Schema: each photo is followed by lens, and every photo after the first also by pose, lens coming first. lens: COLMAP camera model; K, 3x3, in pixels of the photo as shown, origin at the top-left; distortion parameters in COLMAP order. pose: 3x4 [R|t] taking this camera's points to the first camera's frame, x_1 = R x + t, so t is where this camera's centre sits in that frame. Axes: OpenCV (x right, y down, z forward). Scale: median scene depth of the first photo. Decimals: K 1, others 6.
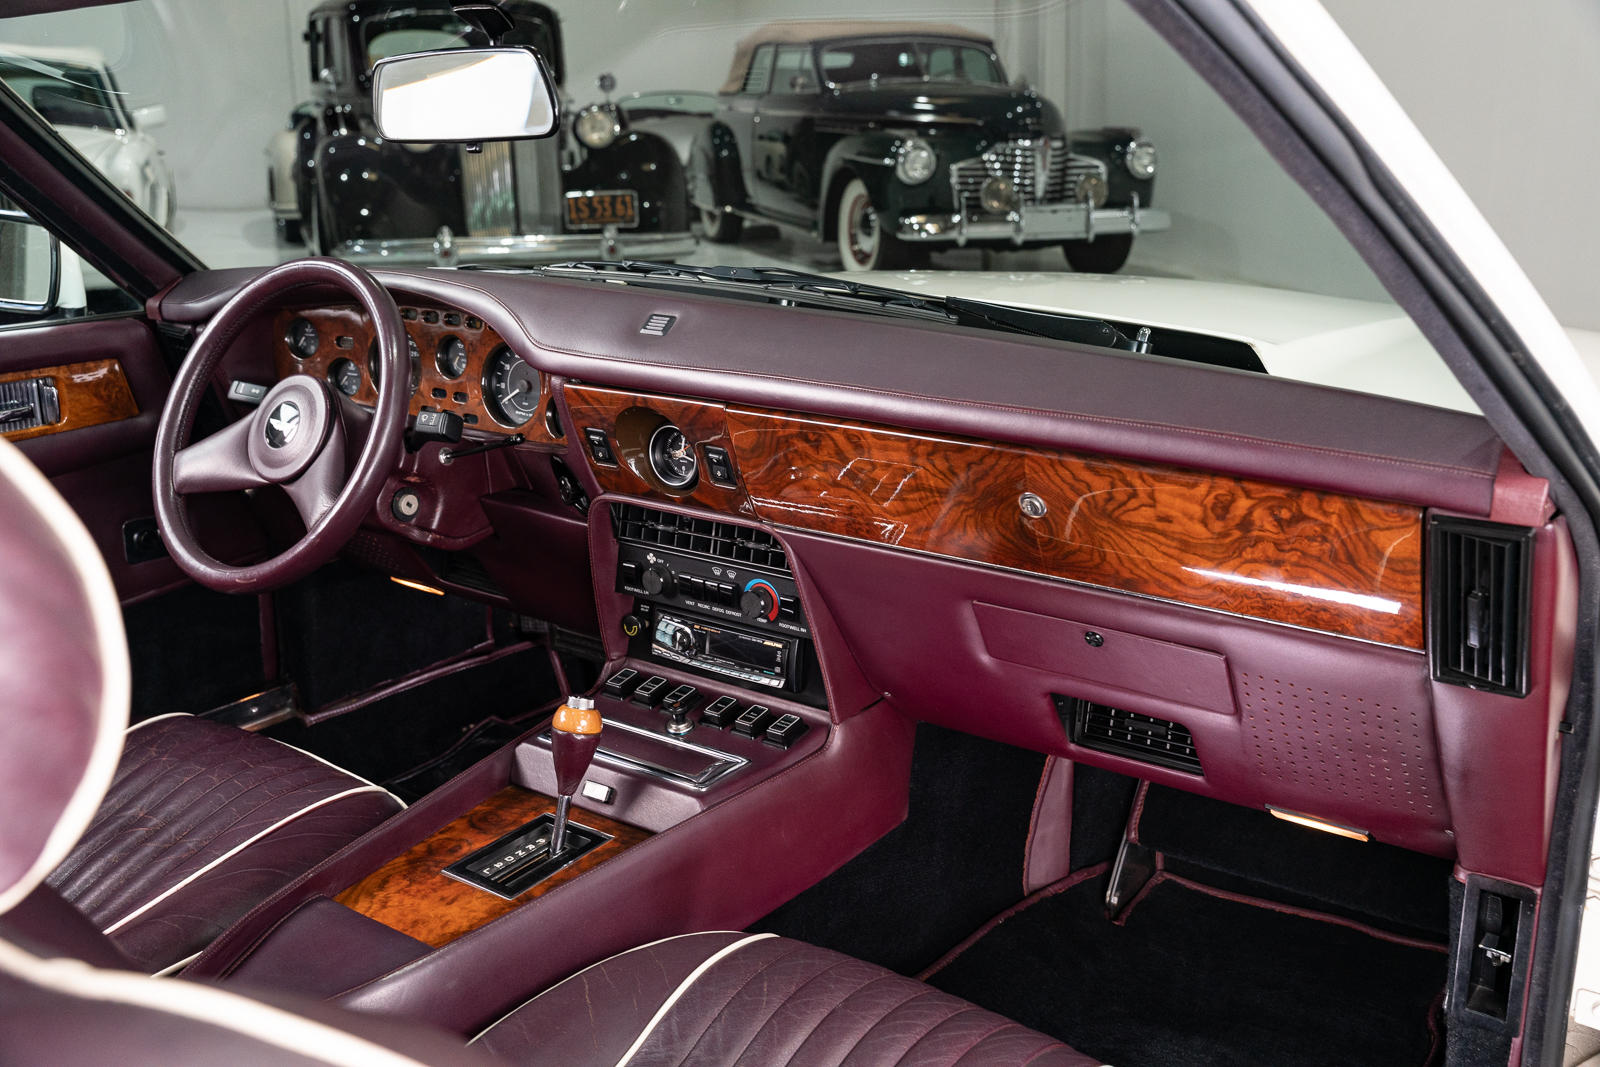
lens RADIAL K [[1540.0, 0, 800.0], [0, 1540.0, 533.5], [0, 0, 1]] dist [0.001853, 0.005619]
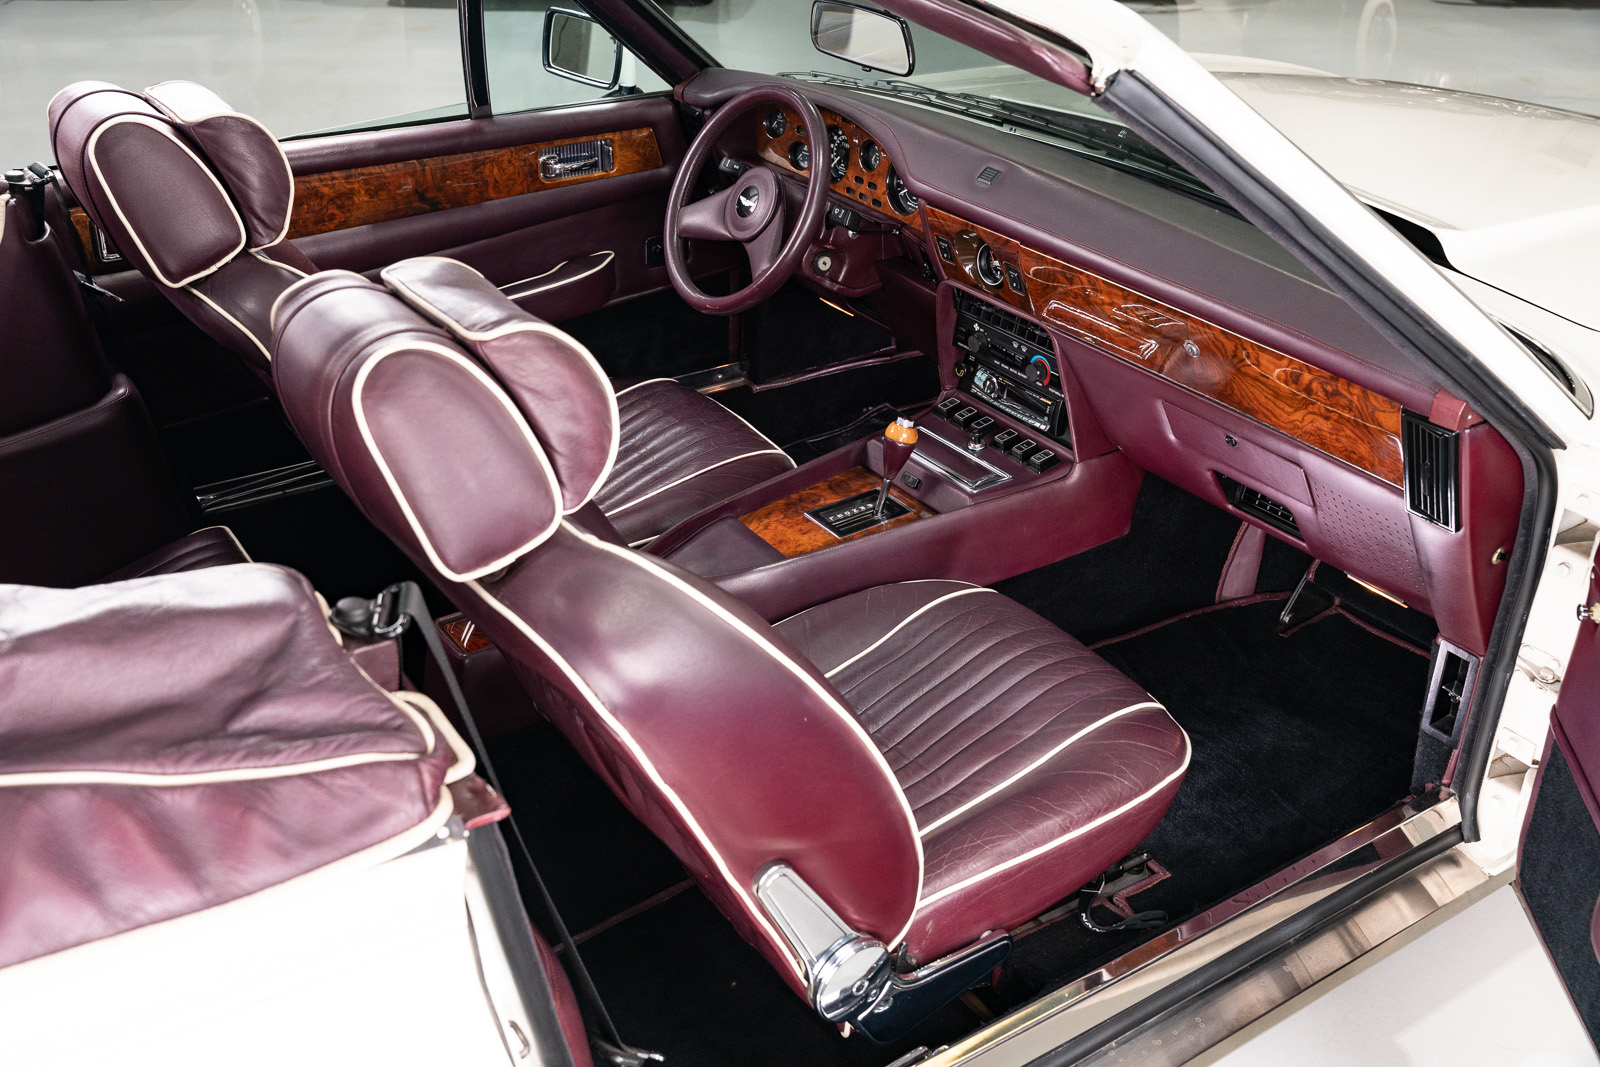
lens RADIAL K [[1540.0, 0, 800.0], [0, 1540.0, 533.5], [0, 0, 1]] dist [0.001853, 0.005619]
pose [[0.940493, 0.181546, -0.287251, 0.203115], [-0.112288, 0.963873, 0.241537, -0.131127], [0.320723, -0.194909, 0.926902, -0.437004]]
